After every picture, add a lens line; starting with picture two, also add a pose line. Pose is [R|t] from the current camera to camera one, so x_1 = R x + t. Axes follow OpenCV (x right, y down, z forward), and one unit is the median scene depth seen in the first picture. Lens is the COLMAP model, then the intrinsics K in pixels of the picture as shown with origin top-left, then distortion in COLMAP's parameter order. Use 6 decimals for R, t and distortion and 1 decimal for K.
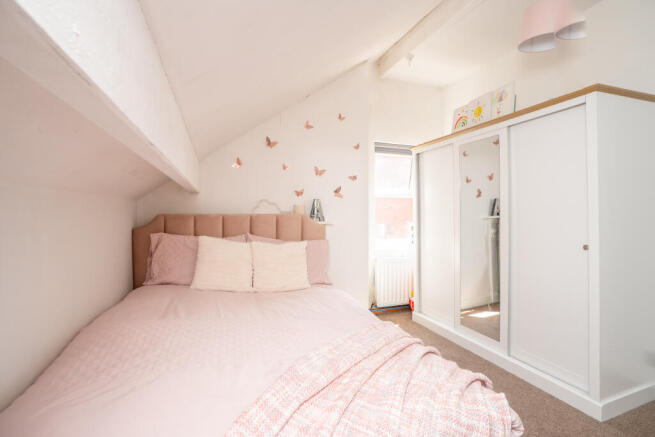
lens RADIAL K [[308.3, 0, 329.2], [0, 308.3, 217.1], [0, 0, 1]] dist [-0.064233, 0.020927]
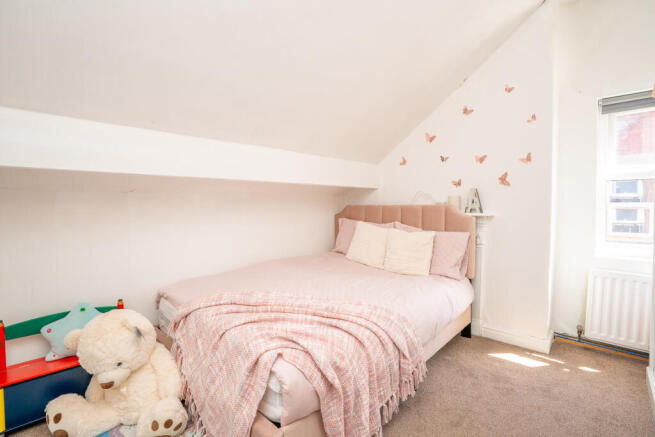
lens RADIAL K [[308.3, 0, 329.2], [0, 308.3, 217.1], [0, 0, 1]] dist [-0.064233, 0.020927]
pose [[0.446123, 0.035914, -0.894251, 0.647234], [-0.005834, 0.999290, 0.037222, -0.005773], [0.894952, -0.011388, 0.446016, 0.227103]]
